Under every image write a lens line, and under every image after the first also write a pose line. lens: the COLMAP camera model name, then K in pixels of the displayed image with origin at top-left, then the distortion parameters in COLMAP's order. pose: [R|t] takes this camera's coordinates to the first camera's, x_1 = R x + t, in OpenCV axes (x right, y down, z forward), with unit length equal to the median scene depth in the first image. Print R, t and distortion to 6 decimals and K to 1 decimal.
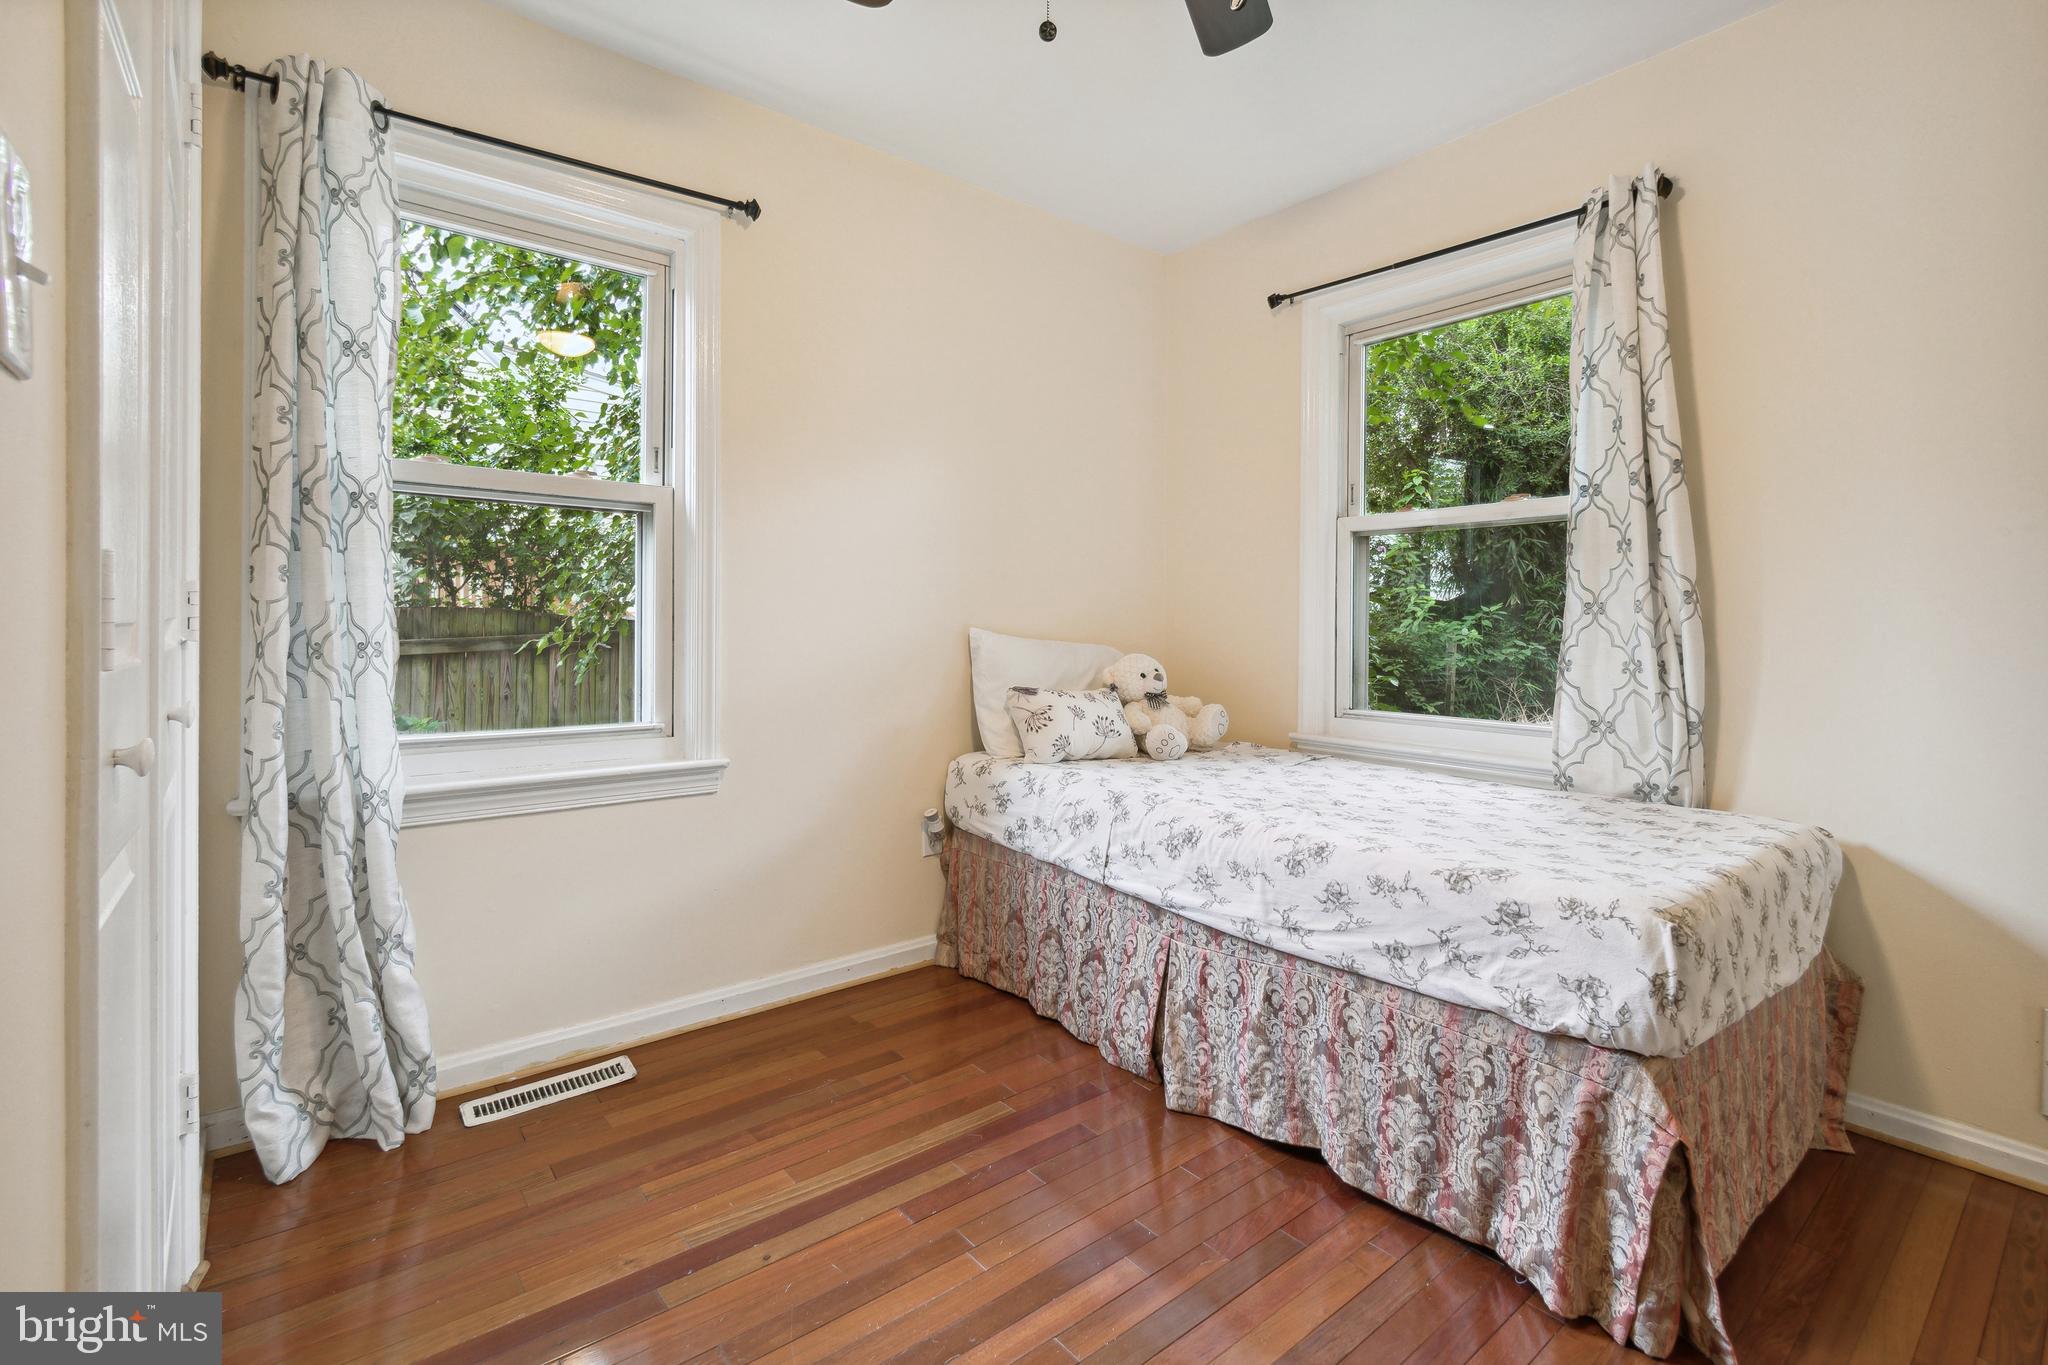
lens RADIAL K [[919.2, 0, 1026.7], [0, 919.2, 623.1], [0, 0, 1]] dist [0.000272, -0.000034]
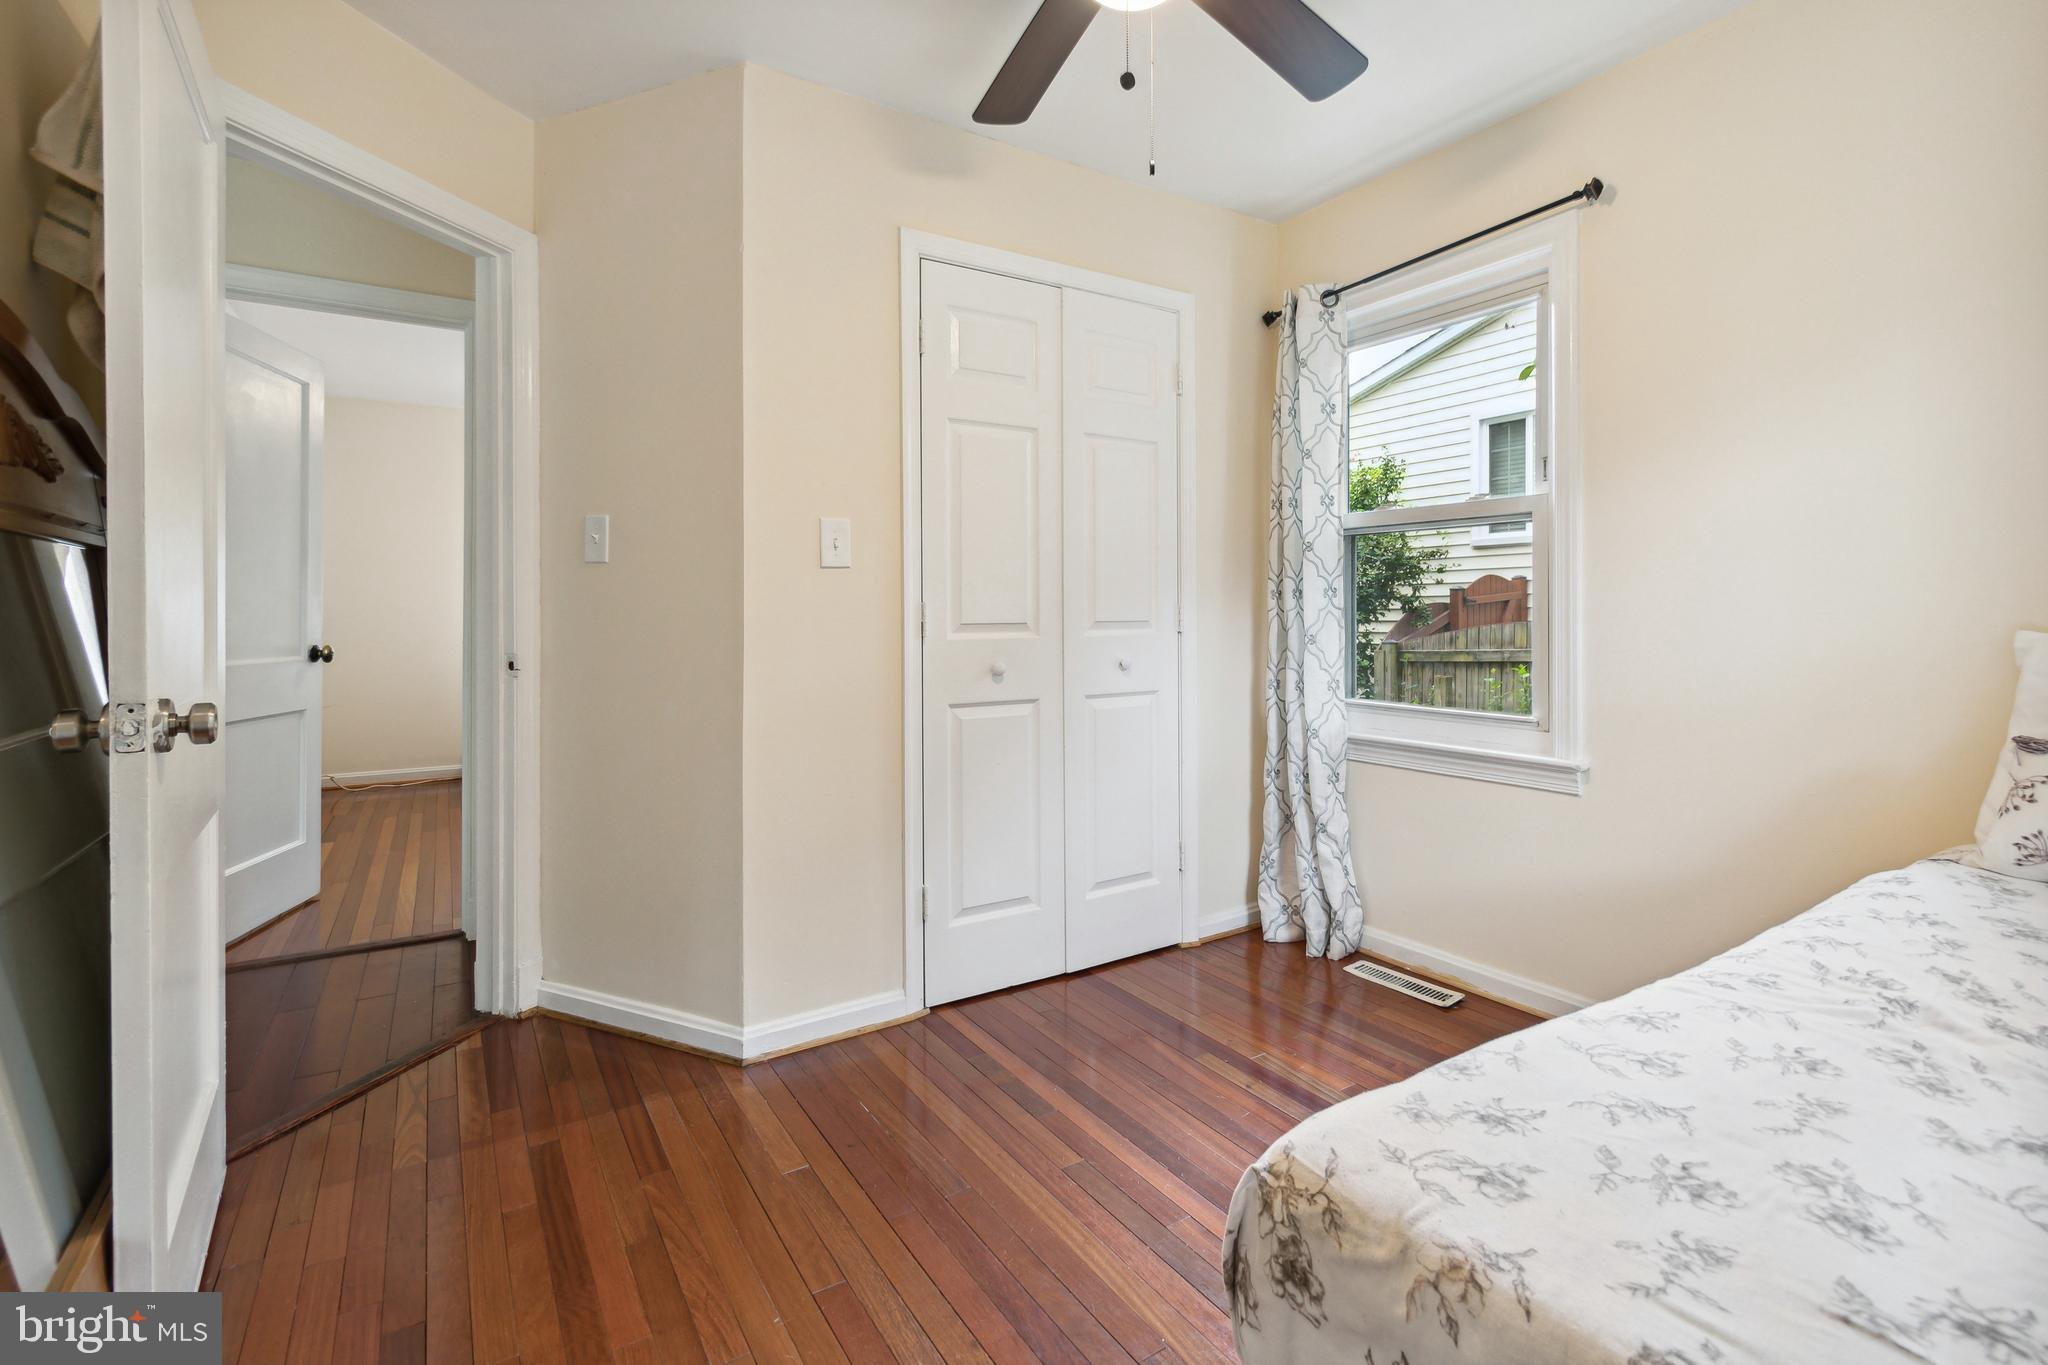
lens RADIAL K [[919.2, 0, 1026.7], [0, 919.2, 623.1], [0, 0, 1]] dist [0.000272, -0.000034]
pose [[-0.110309, -0.002165, -0.993895, 0.860921], [-0.002570, 0.999995, -0.001893, 0.002996], [0.993894, 0.002346, -0.110314, 0.632514]]
